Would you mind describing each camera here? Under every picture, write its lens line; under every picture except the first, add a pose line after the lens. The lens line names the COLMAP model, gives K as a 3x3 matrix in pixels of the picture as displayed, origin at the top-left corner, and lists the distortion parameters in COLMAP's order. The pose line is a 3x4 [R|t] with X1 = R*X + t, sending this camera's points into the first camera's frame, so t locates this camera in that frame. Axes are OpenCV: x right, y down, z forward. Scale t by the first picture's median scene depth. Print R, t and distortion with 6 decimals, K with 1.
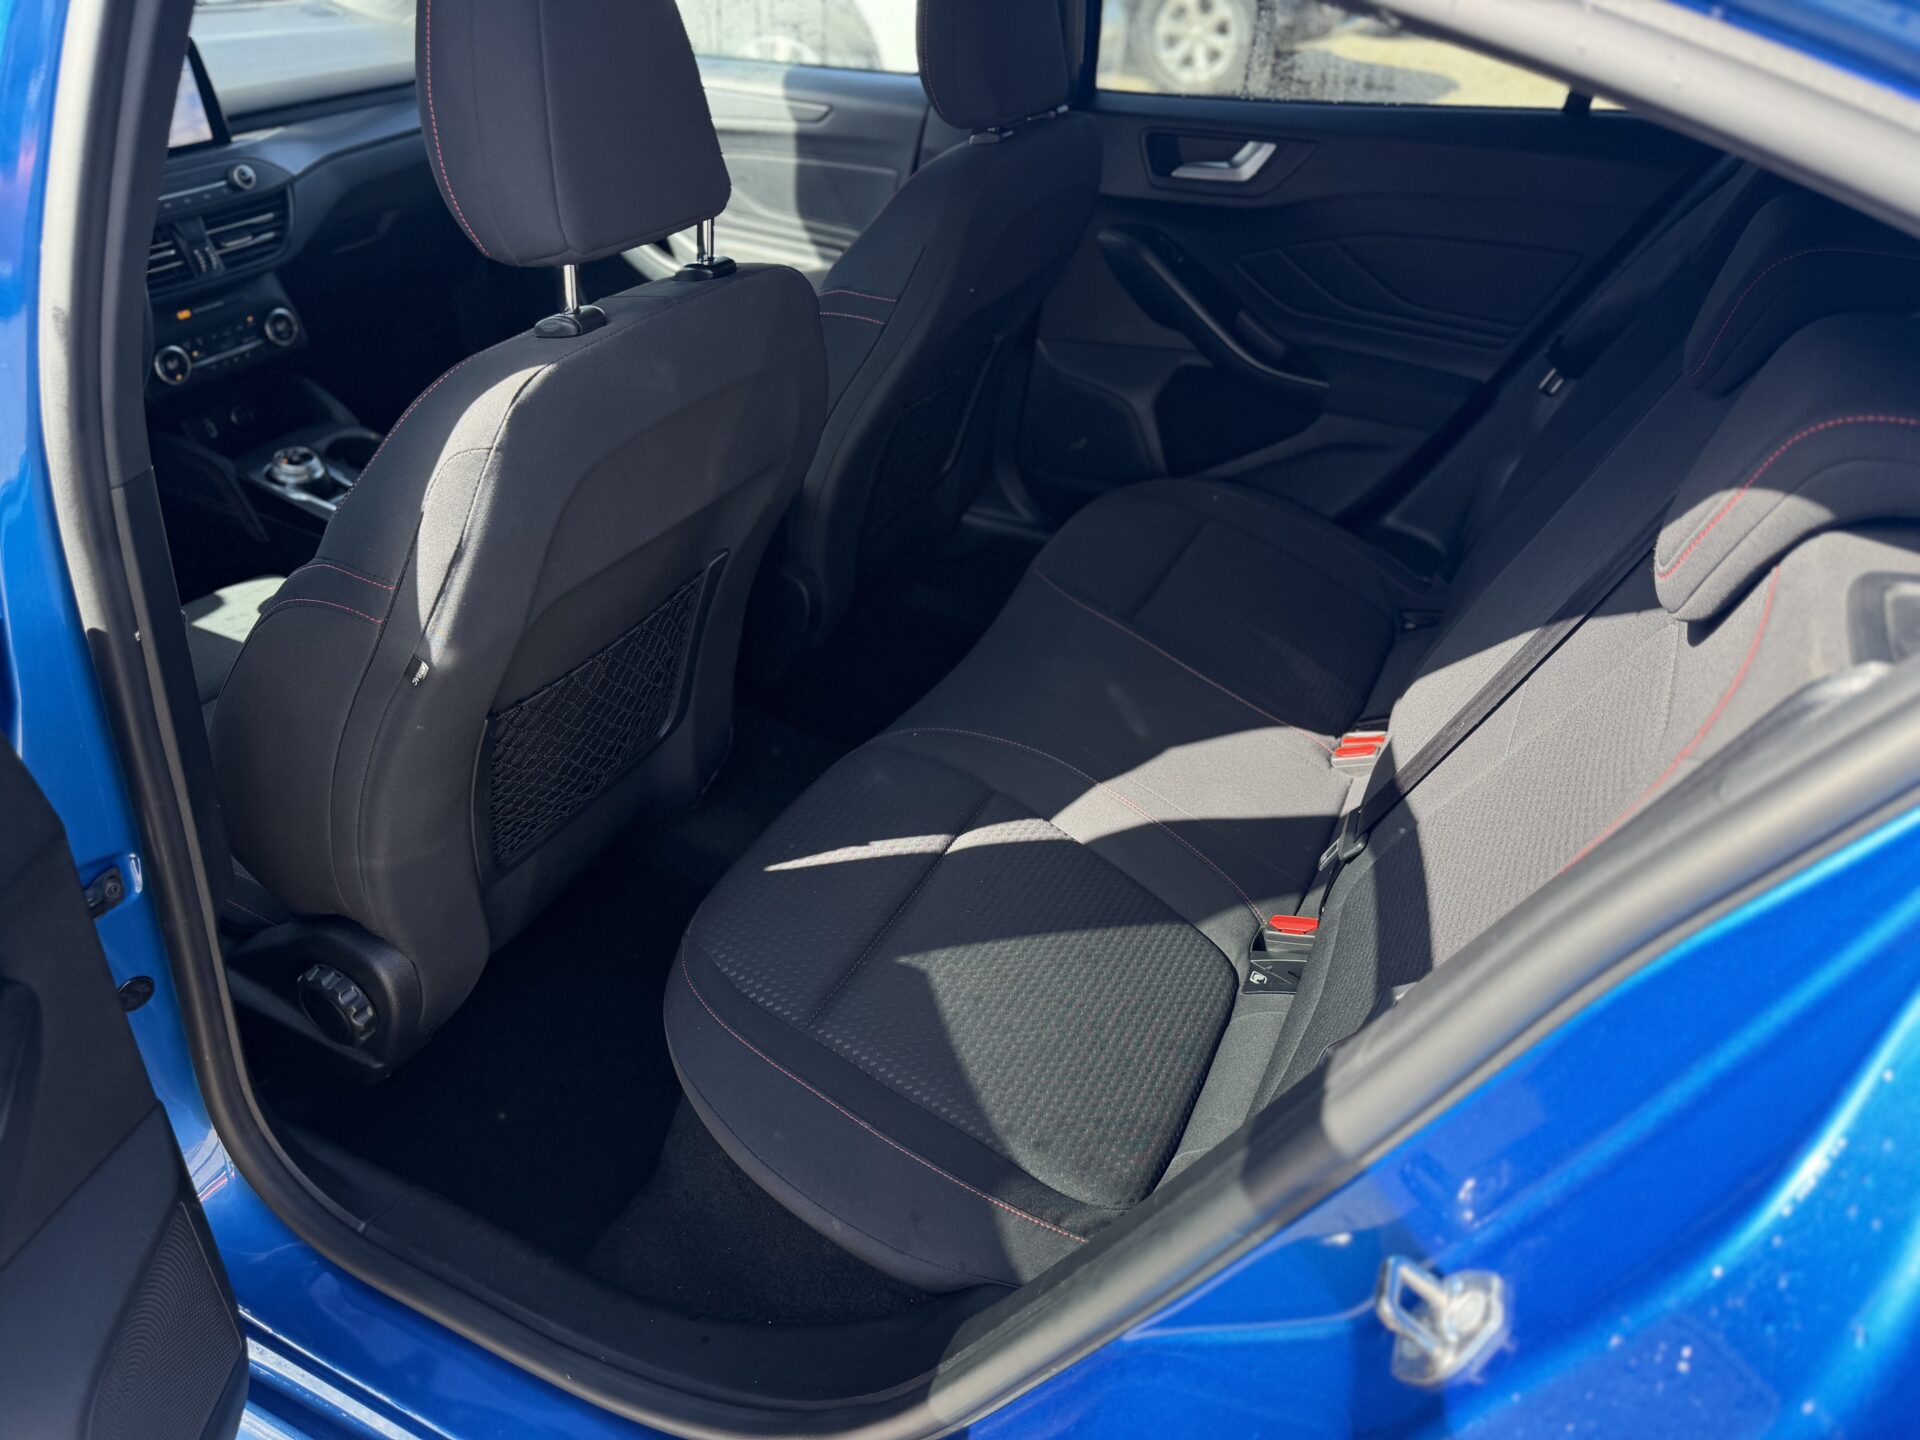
lens RADIAL K [[1369.7, 0, 954.8], [0, 1369.7, 719.4], [0, 0, 1]] dist [0.006831, -0.001052]
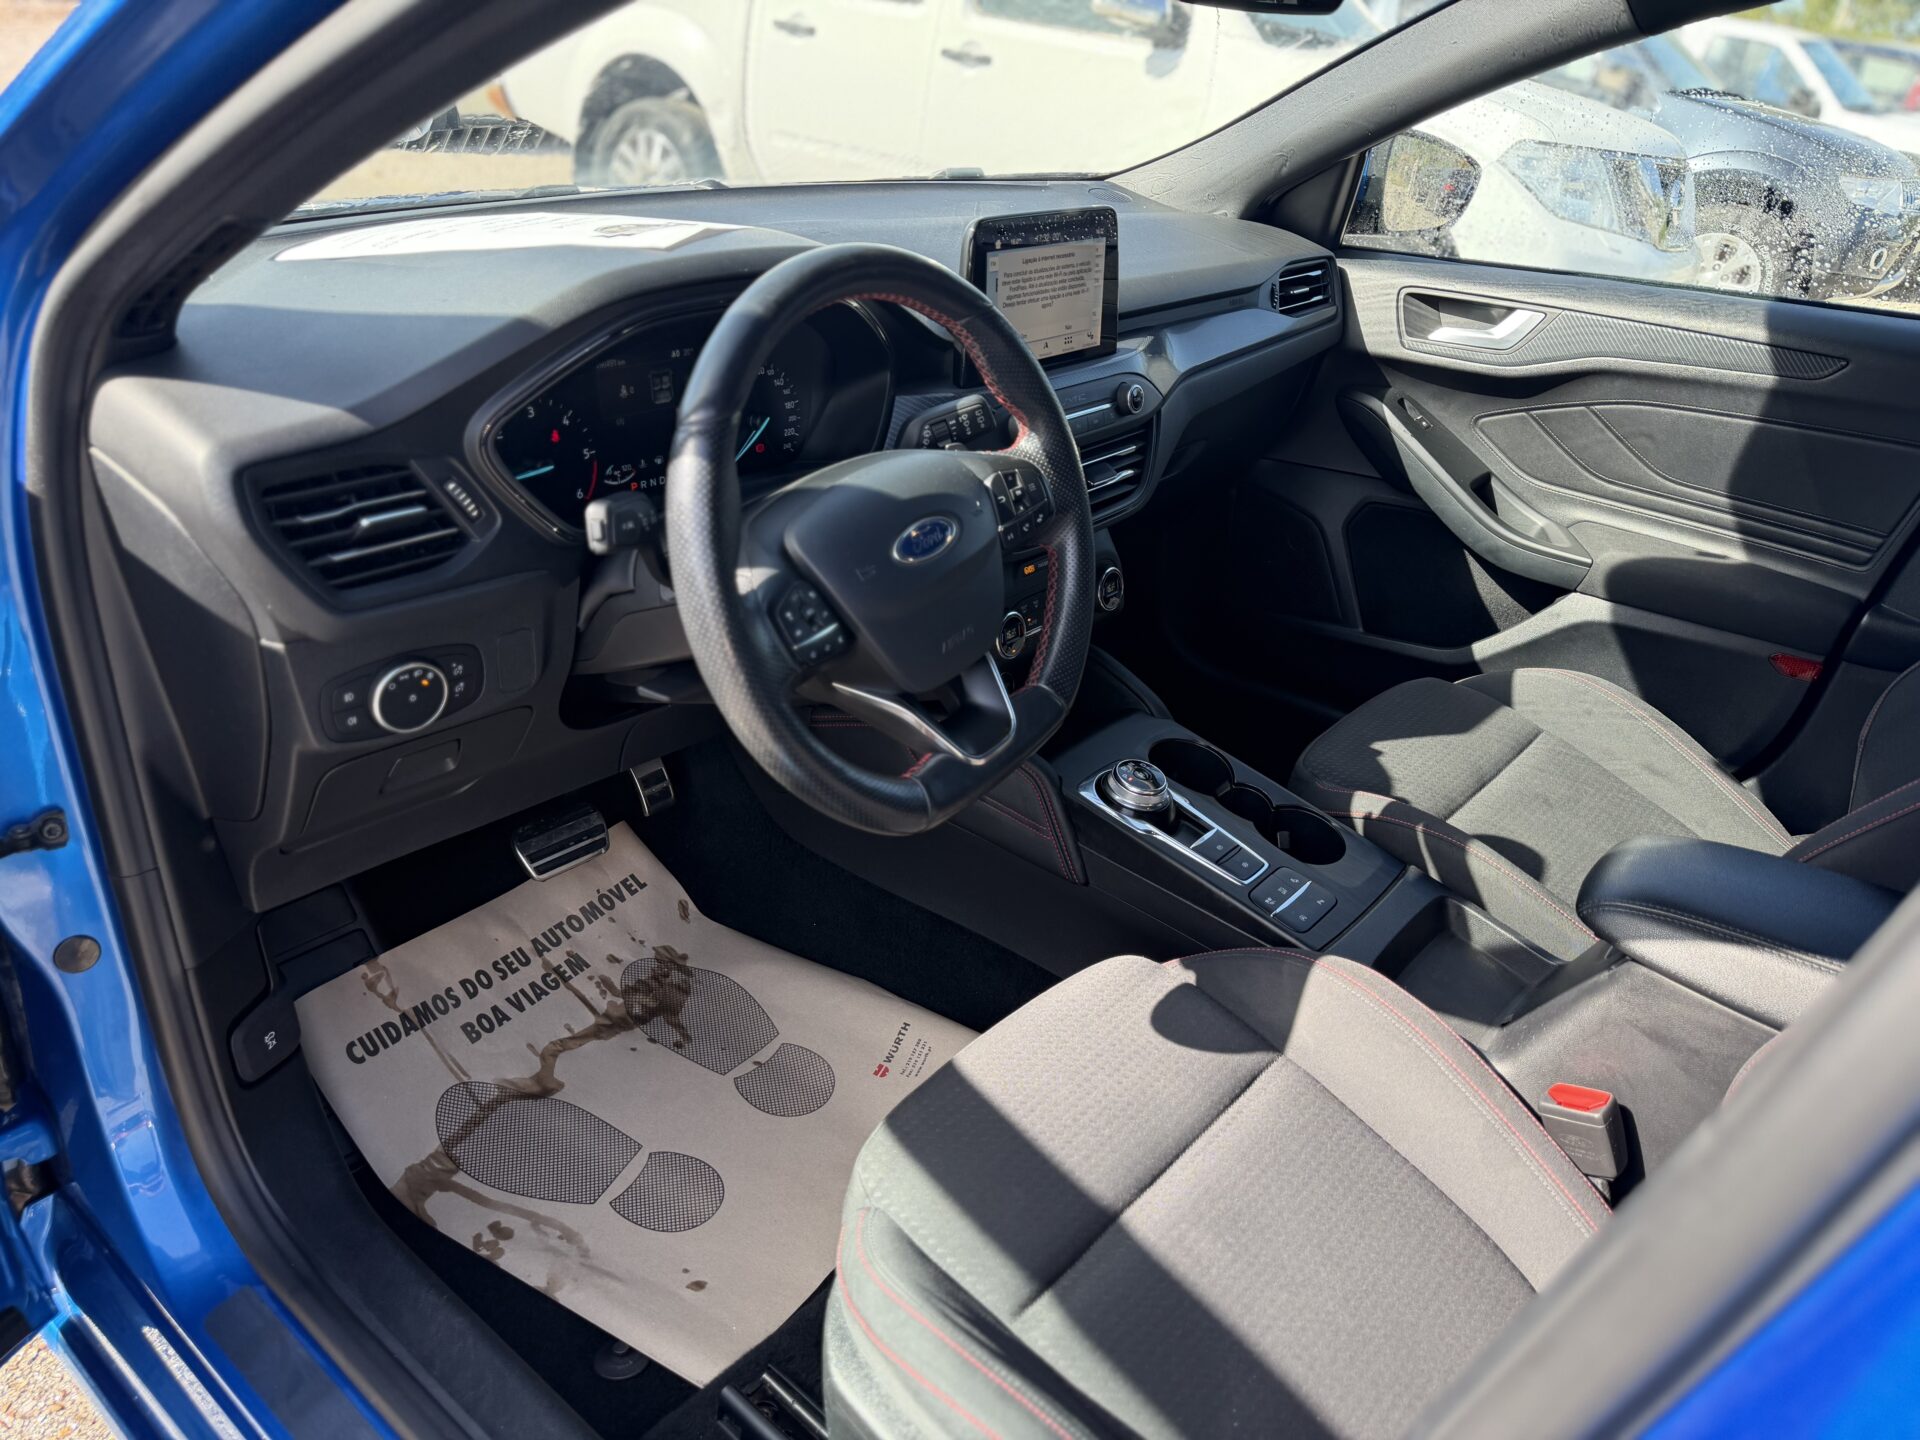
lens RADIAL K [[1369.7, 0, 966.1], [0, 1369.7, 727.5], [0, 0, 1]] dist [0.006831, -0.001052]
pose [[0.974368, 0.133635, -0.180967, -0.433328], [-0.154351, 0.982352, -0.105641, -0.121621], [0.163656, 0.130866, 0.977799, 0.269792]]
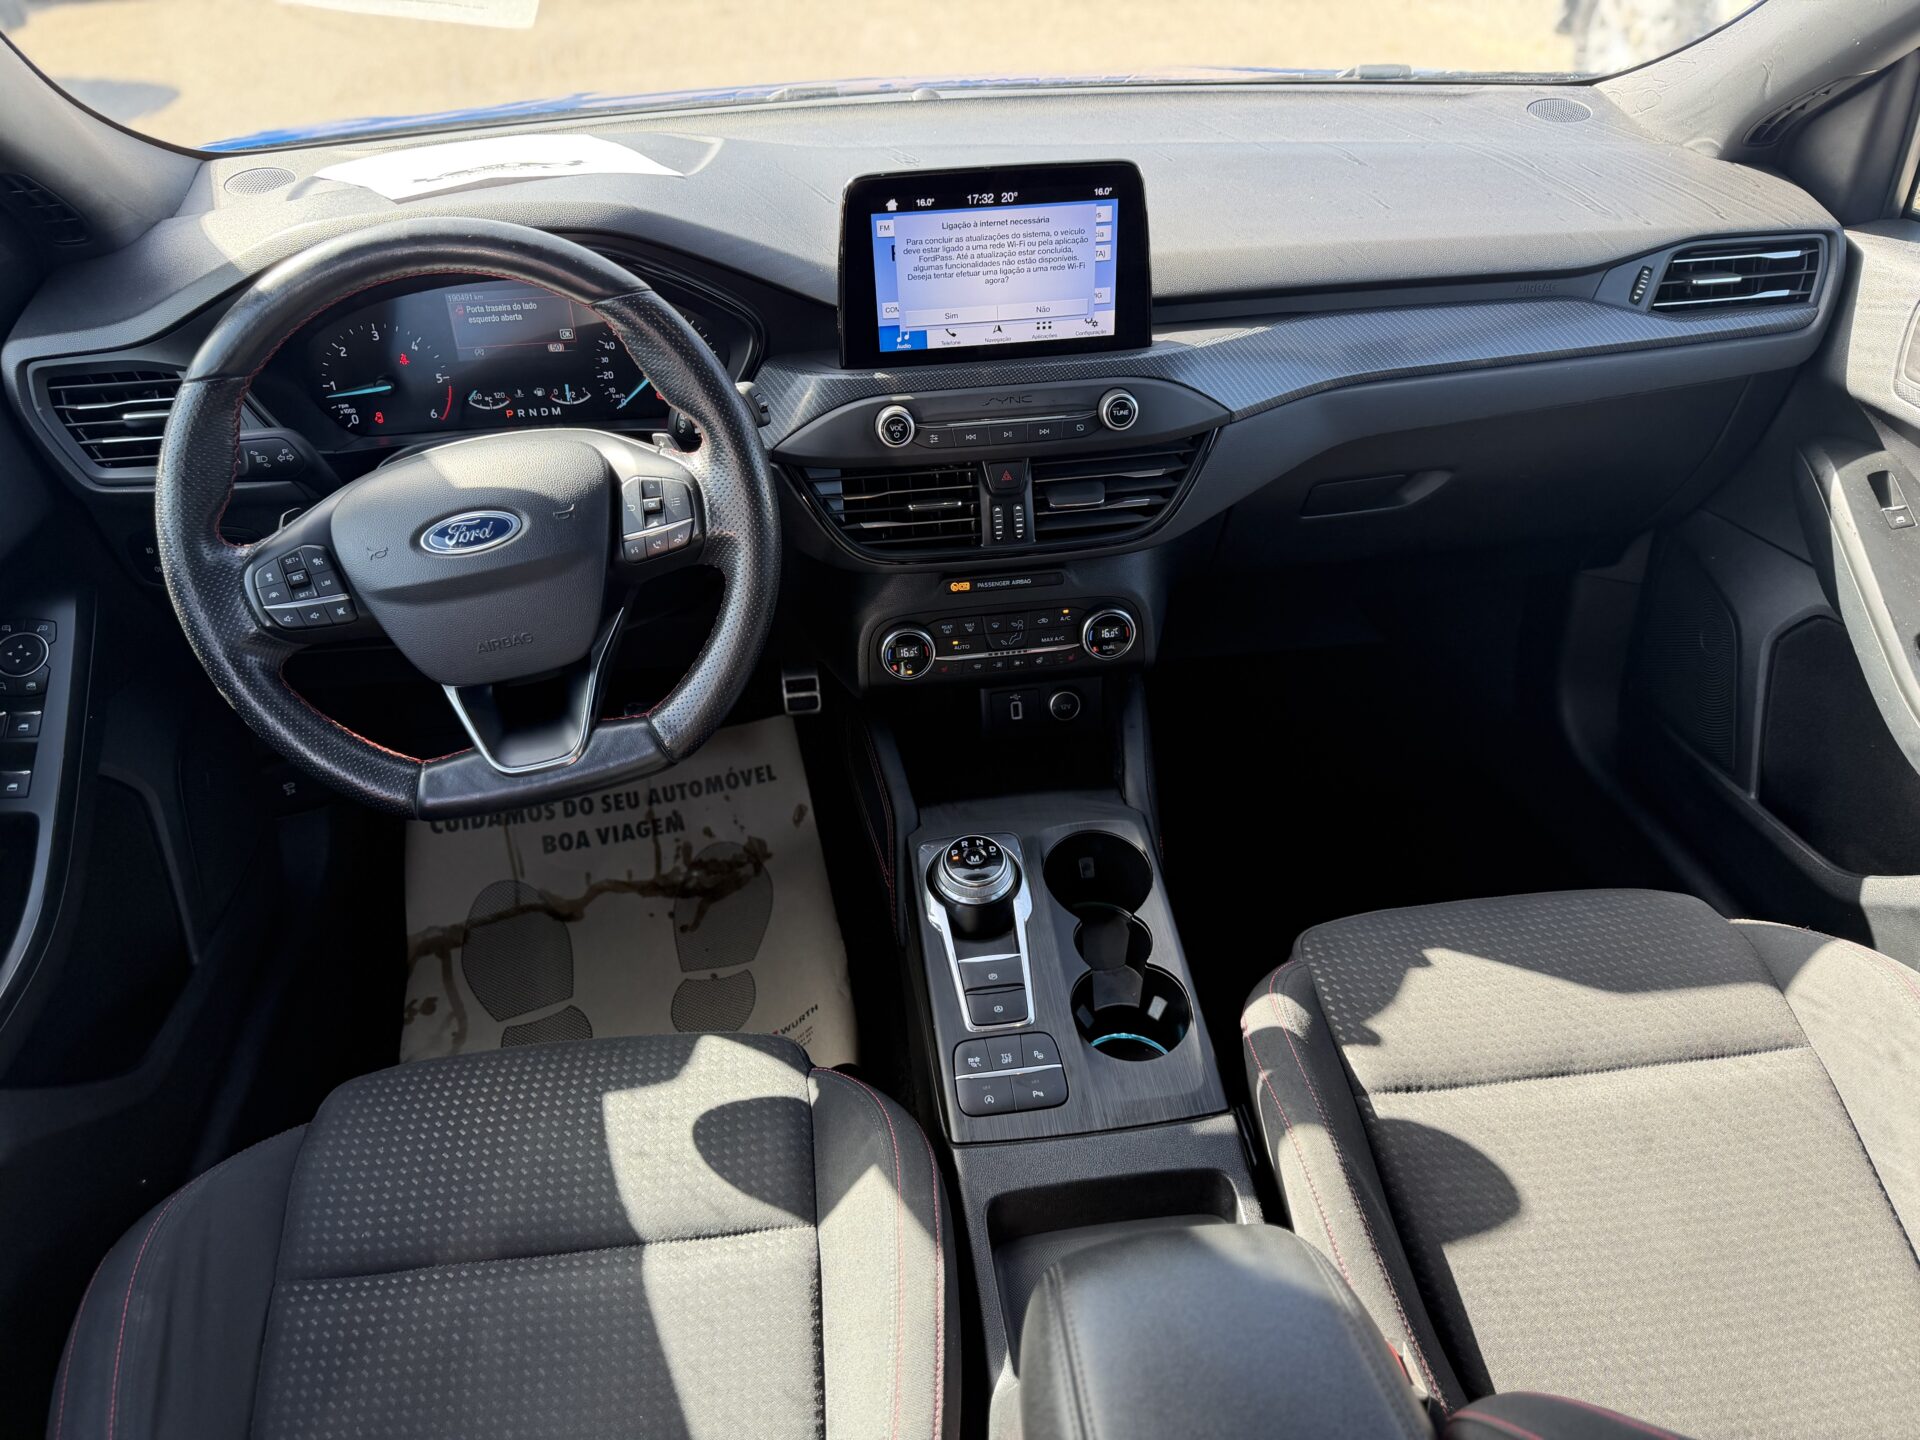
lens RADIAL K [[1369.7, 0, 958.8], [0, 1369.7, 716.5], [0, 0, 1]] dist [0.006831, -0.001052]
pose [[0.555686, 0.436039, -0.707872, -0.083848], [-0.430026, 0.879433, 0.204145, -0.356697], [0.711541, 0.190963, 0.676197, 0.560683]]
